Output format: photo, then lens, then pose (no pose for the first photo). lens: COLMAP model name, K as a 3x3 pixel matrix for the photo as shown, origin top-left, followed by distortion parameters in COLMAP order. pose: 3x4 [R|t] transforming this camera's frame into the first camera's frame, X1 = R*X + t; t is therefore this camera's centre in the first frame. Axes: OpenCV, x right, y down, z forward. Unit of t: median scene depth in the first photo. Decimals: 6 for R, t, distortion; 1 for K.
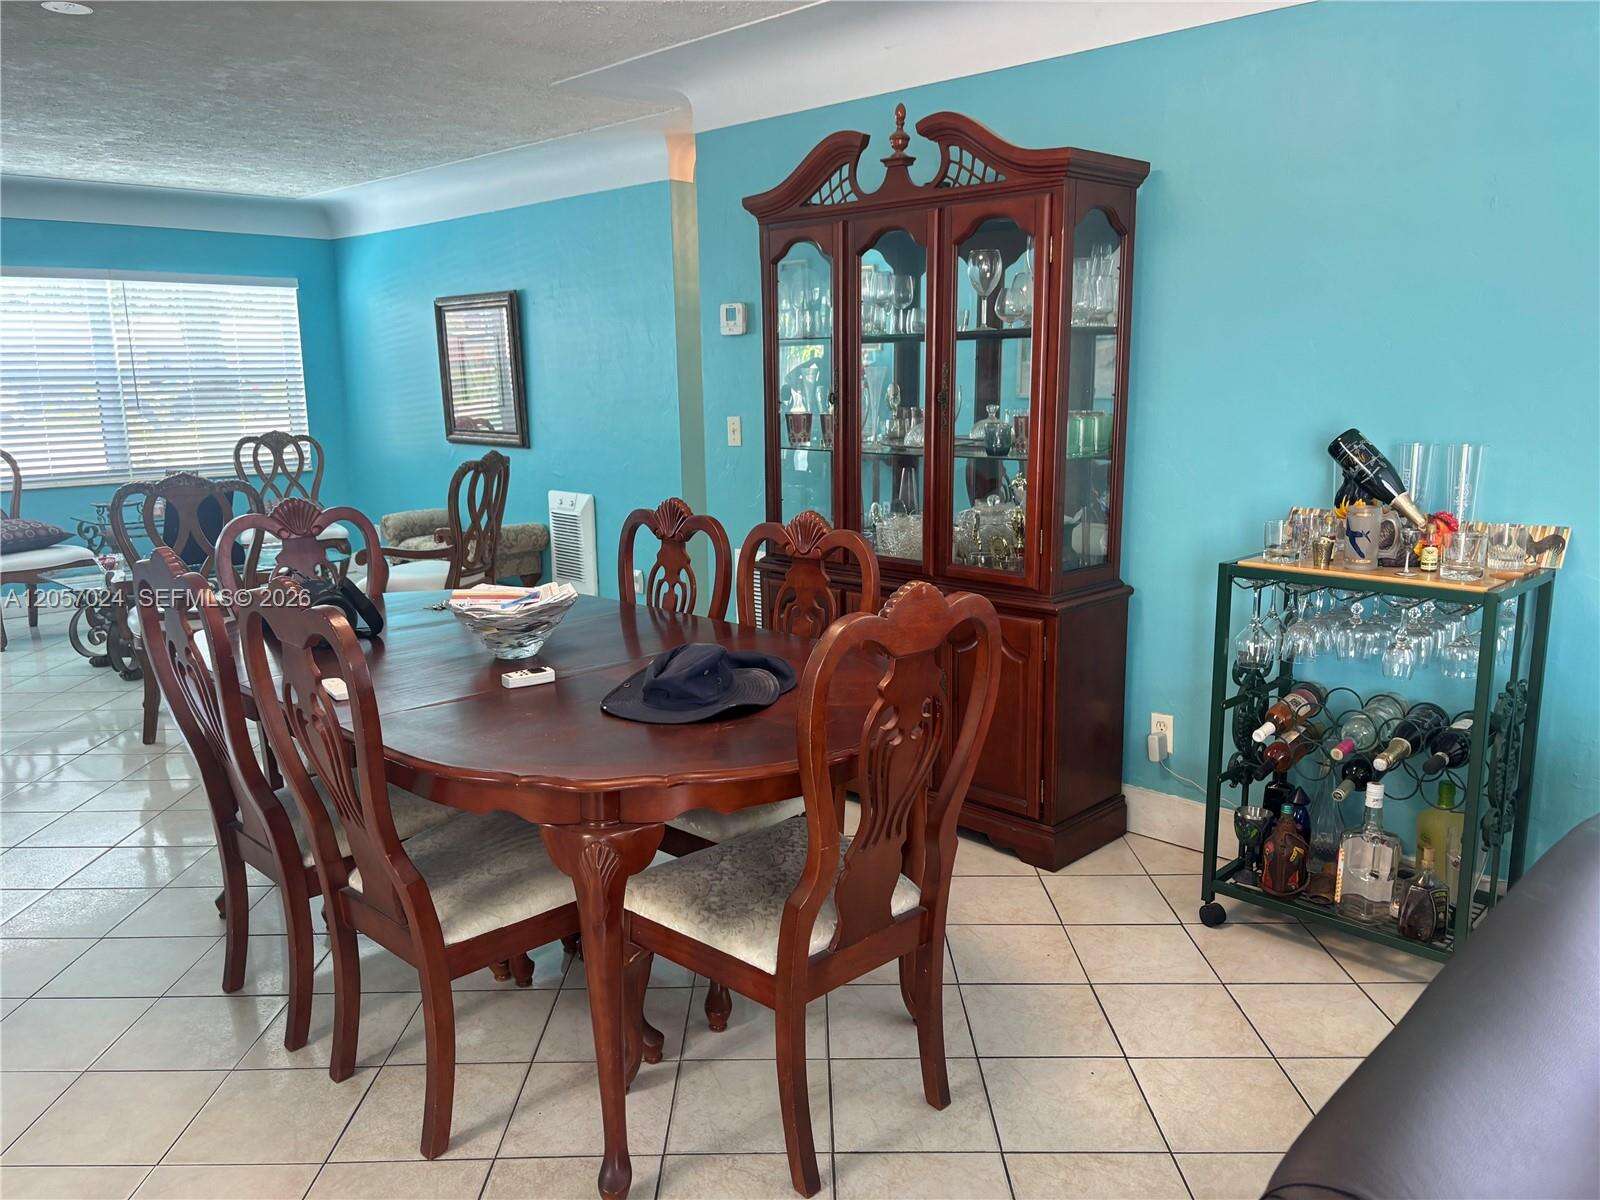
lens RADIAL K [[1223.0, 0, 797.6], [0, 1223.0, 609.7], [0, 0, 1]] dist [0.018963, -0.002258]
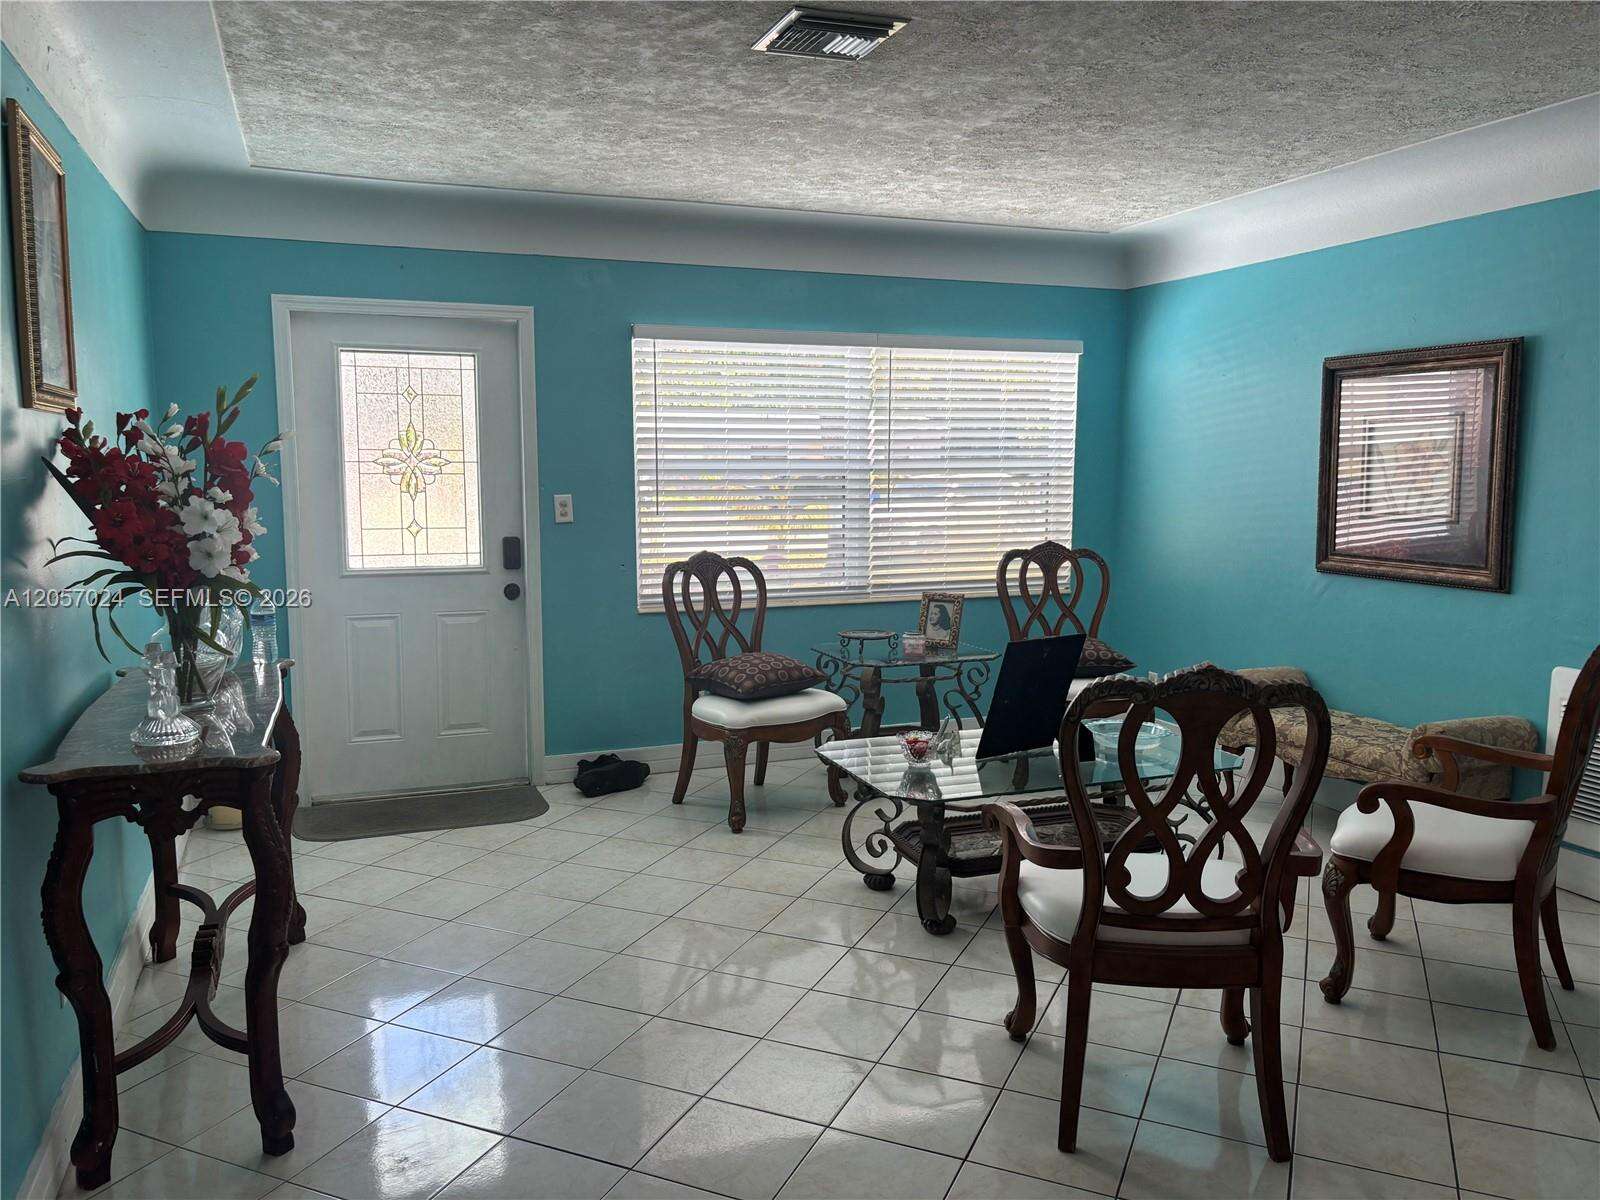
lens RADIAL K [[1223.0, 0, 802.5], [0, 1223.0, 594.5], [0, 0, 1]] dist [0.018963, -0.002258]
pose [[0.911126, 0.057011, -0.408166, -0.269943], [-0.091045, 0.993760, -0.064430, -0.055089], [0.401946, 0.095865, 0.910631, 0.280226]]
